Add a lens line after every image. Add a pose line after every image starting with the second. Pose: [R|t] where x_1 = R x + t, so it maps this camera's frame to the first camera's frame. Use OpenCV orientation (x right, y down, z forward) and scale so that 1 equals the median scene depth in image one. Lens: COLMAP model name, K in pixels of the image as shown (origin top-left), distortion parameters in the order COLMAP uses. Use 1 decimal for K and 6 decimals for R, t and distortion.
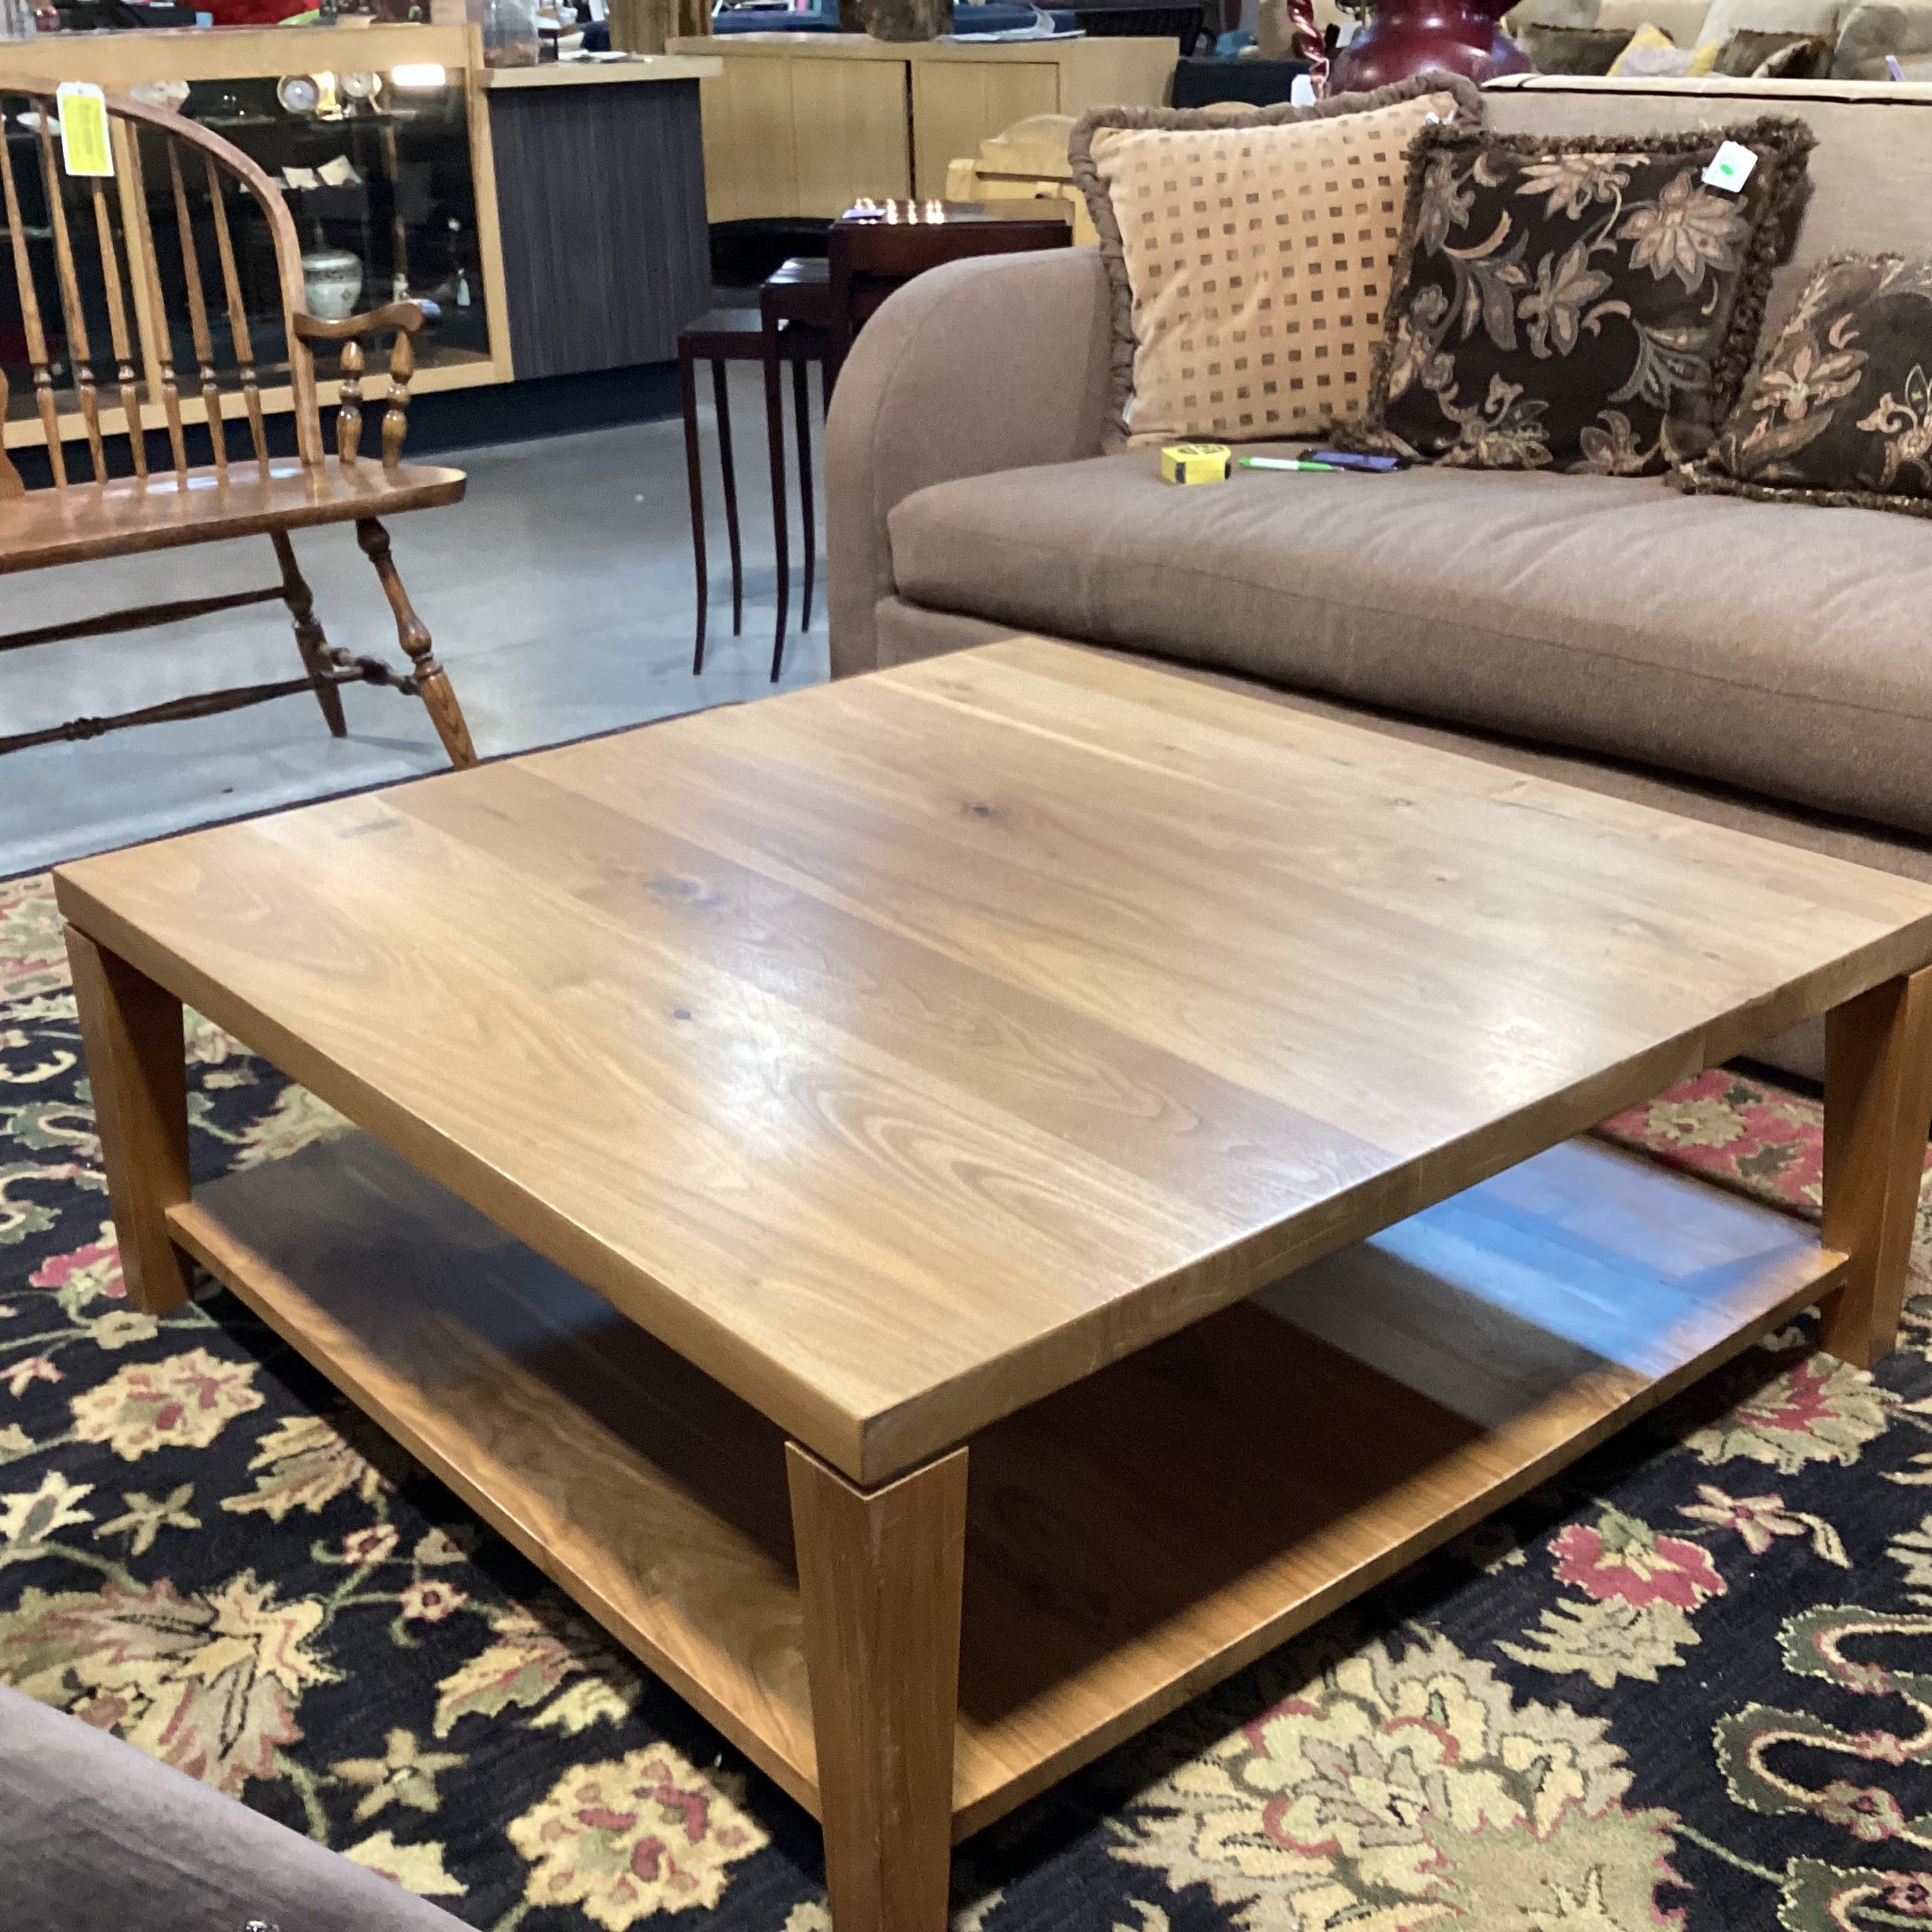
lens RADIAL K [[2320.0, 0, 966.0], [0, 2320.0, 966.0], [0, 0, 1]] dist [0.151786, -0.351665]
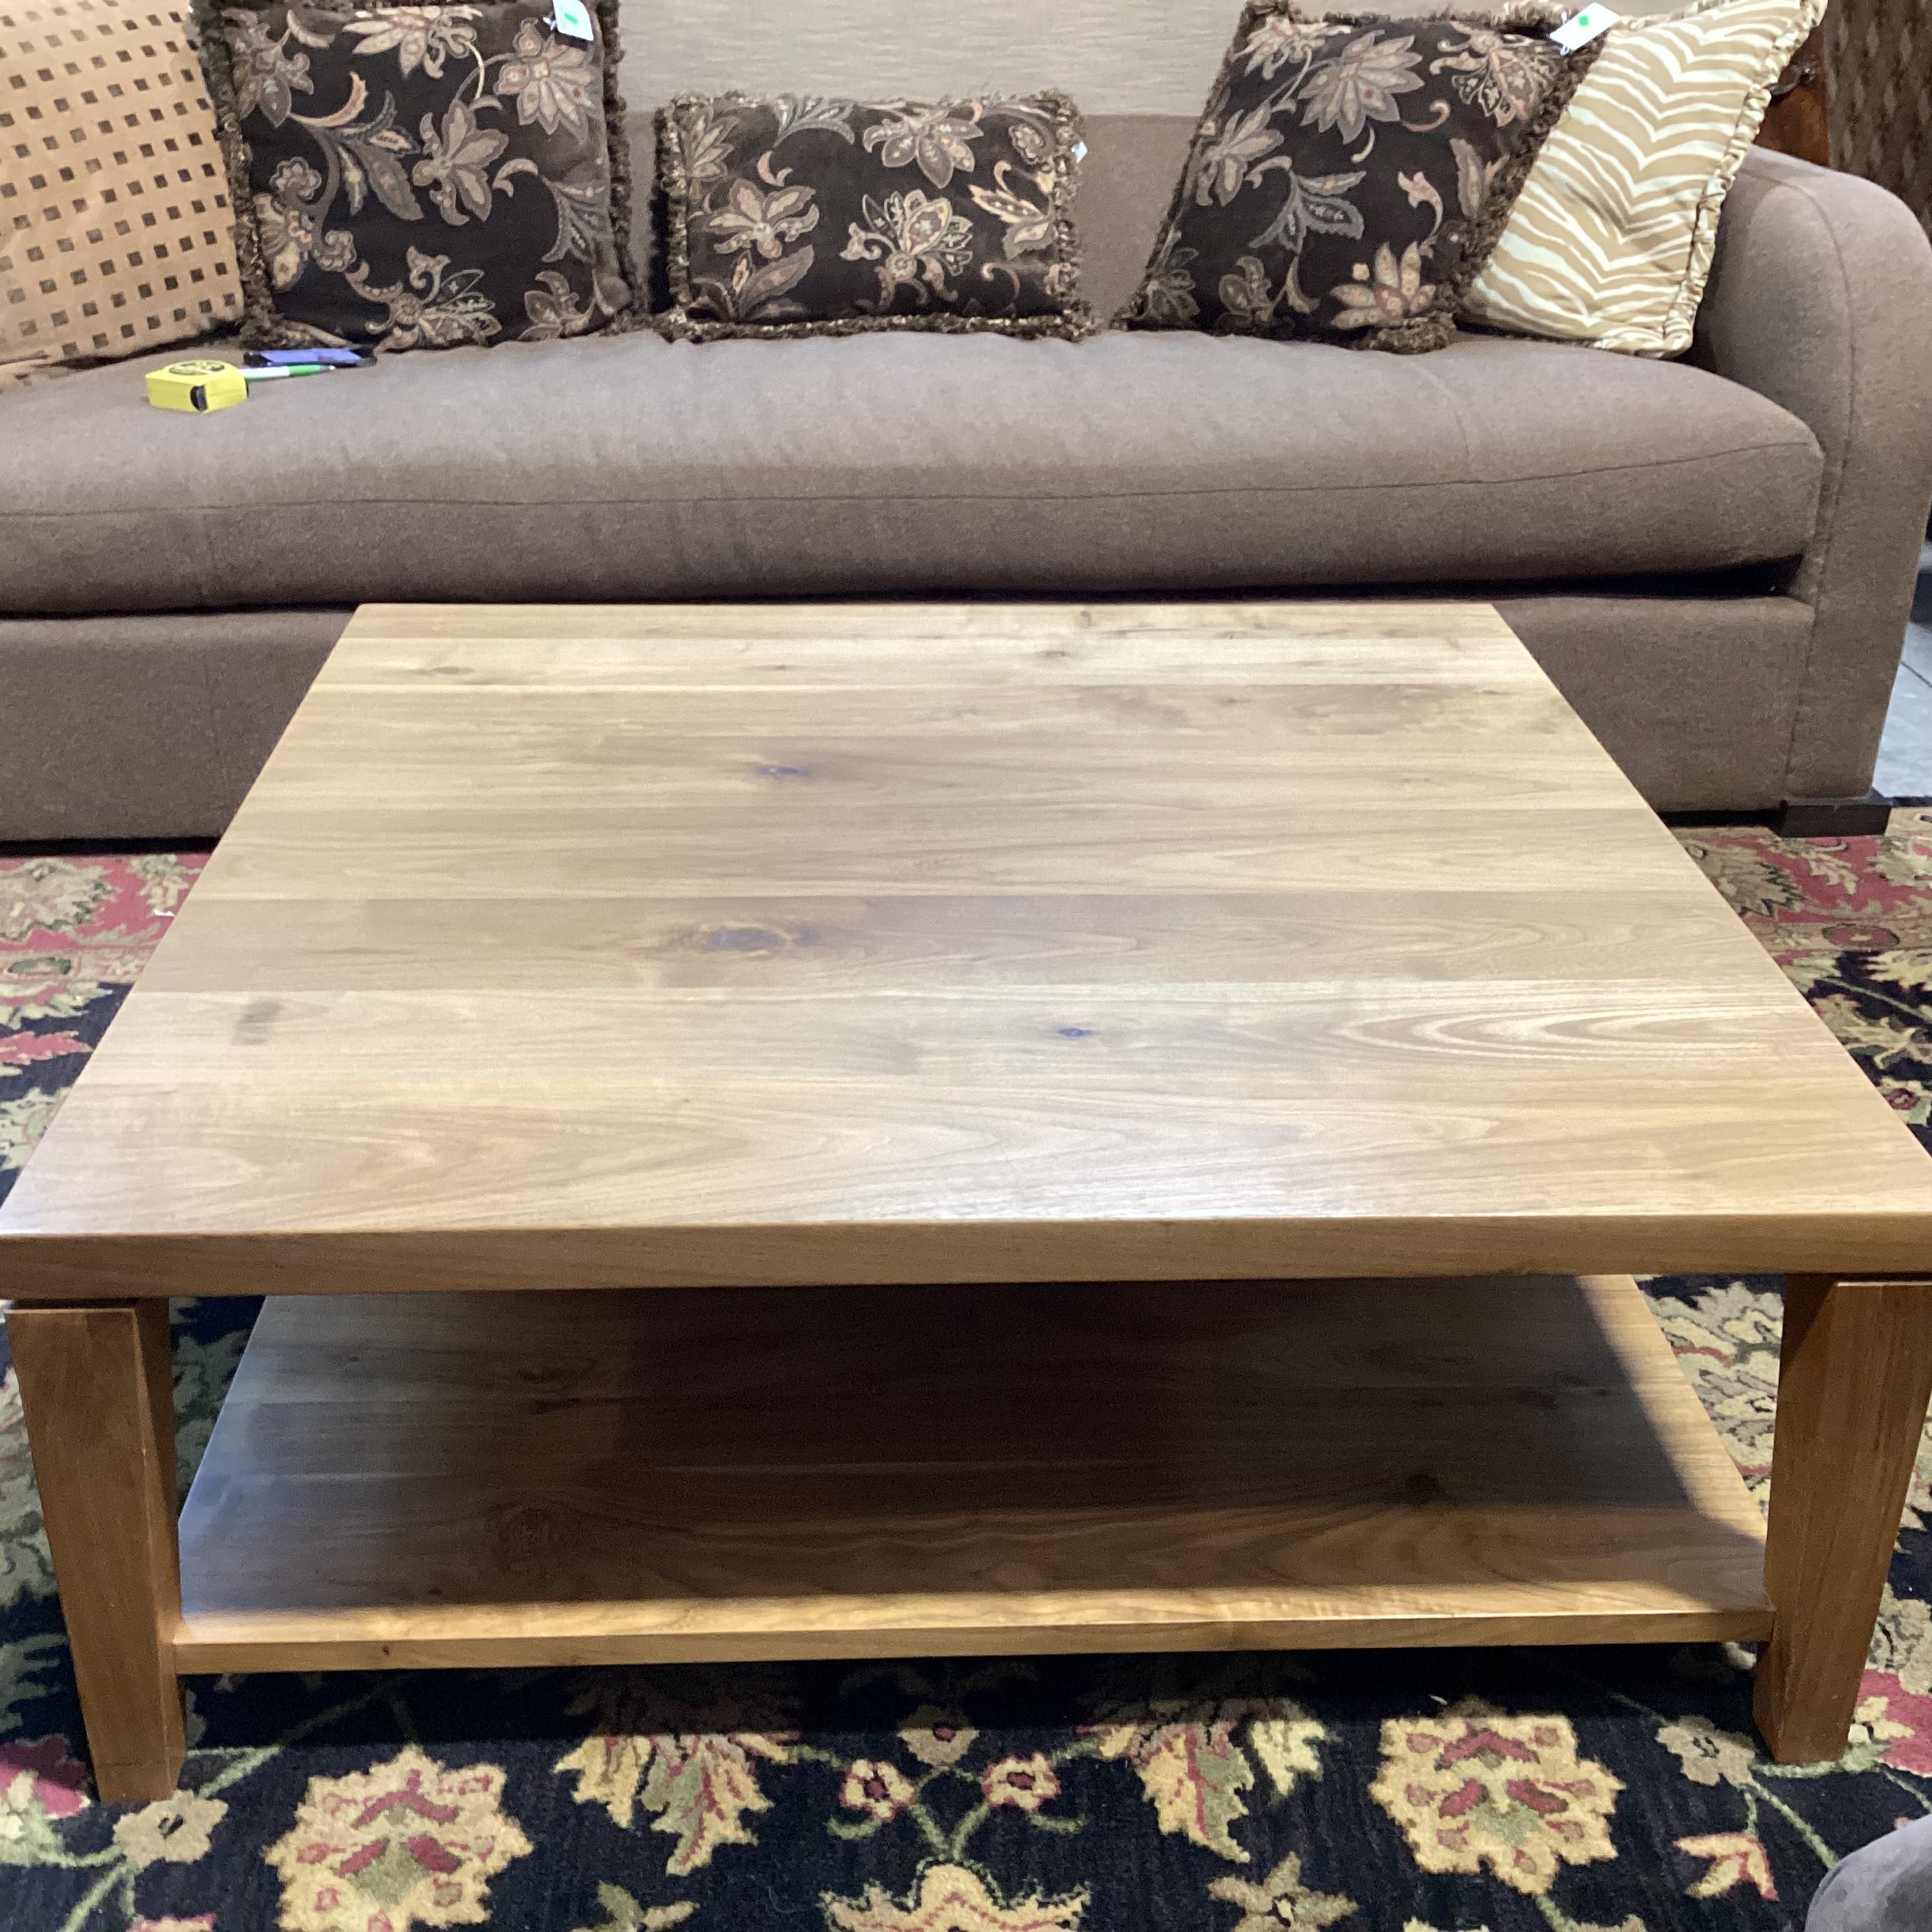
lens RADIAL K [[2320.0, 0, 966.0], [0, 2320.0, 966.0], [0, 0, 1]] dist [0.151786, -0.351665]
pose [[0.612131, -0.333239, 0.717111, -0.758294], [0.285675, 0.938812, 0.192409, -0.181350], [-0.737351, 0.087081, 0.669874, 0.414934]]
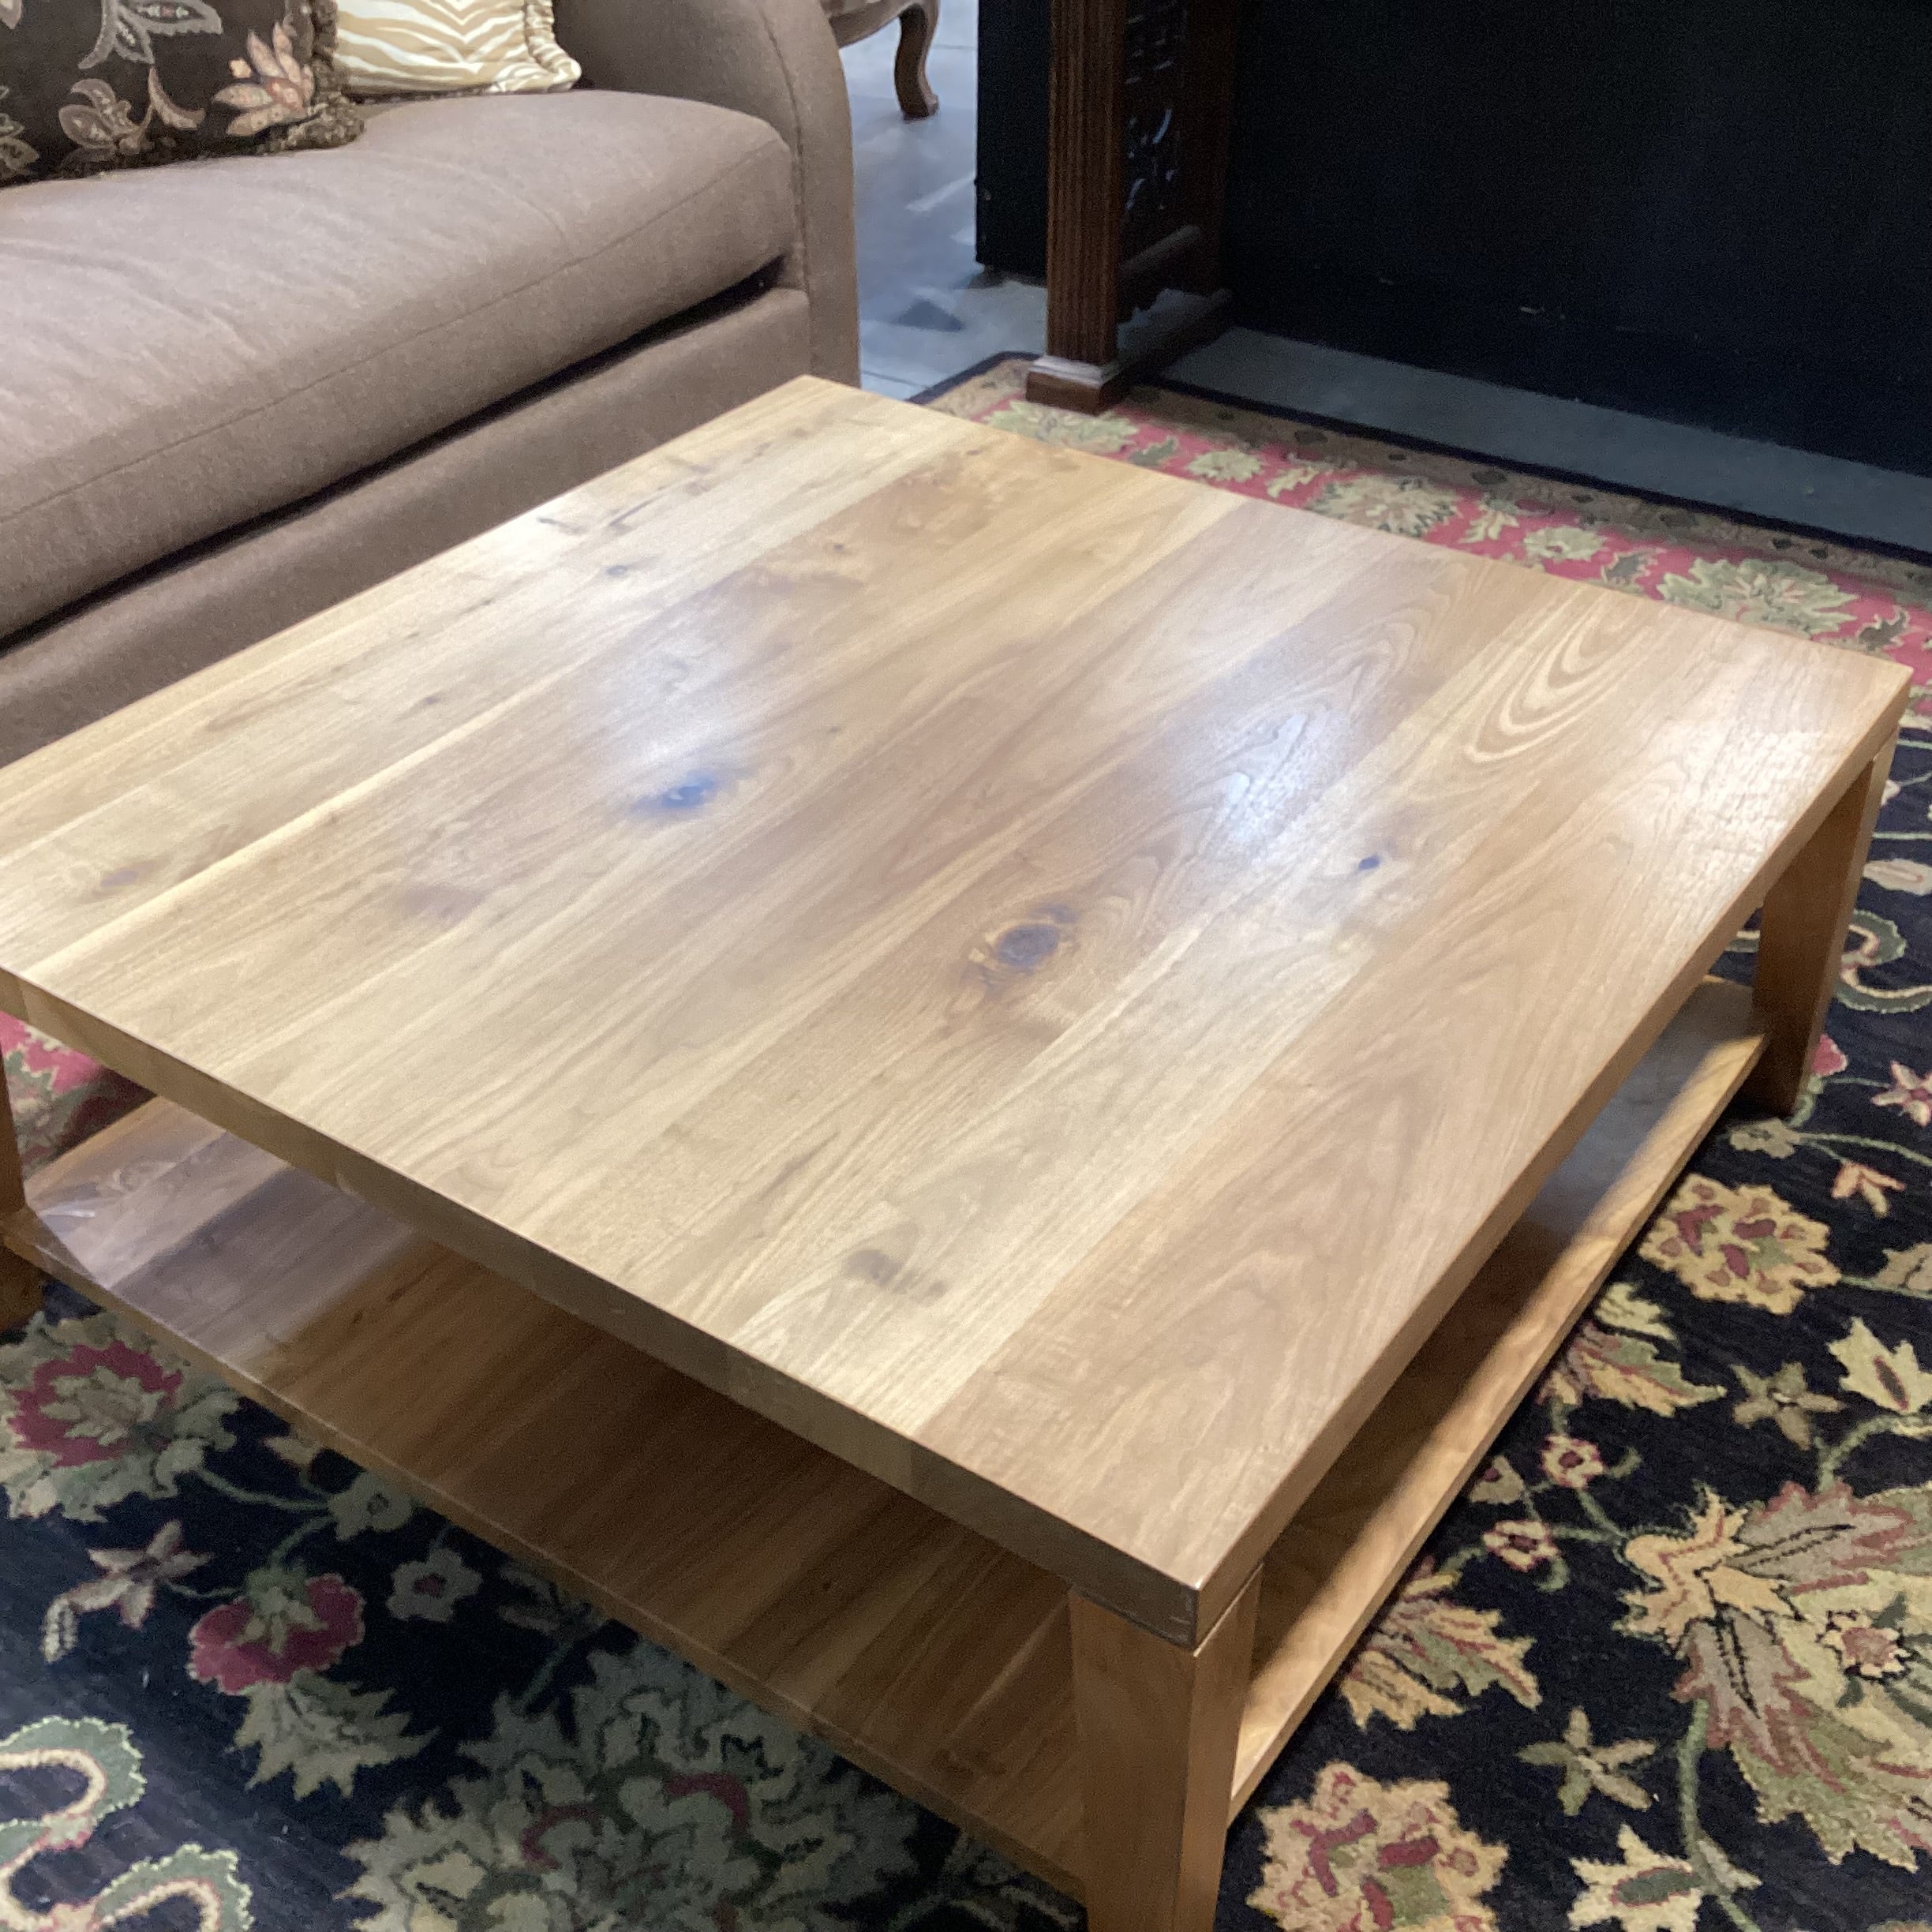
lens RADIAL K [[2320.0, 0, 966.0], [0, 2320.0, 966.0], [0, 0, 1]] dist [0.151786, -0.351665]
pose [[-0.252314, -0.545810, 0.799017, -0.843923], [0.384168, 0.701366, 0.600417, -0.572173], [-0.888117, 0.458451, 0.032718, 1.101561]]
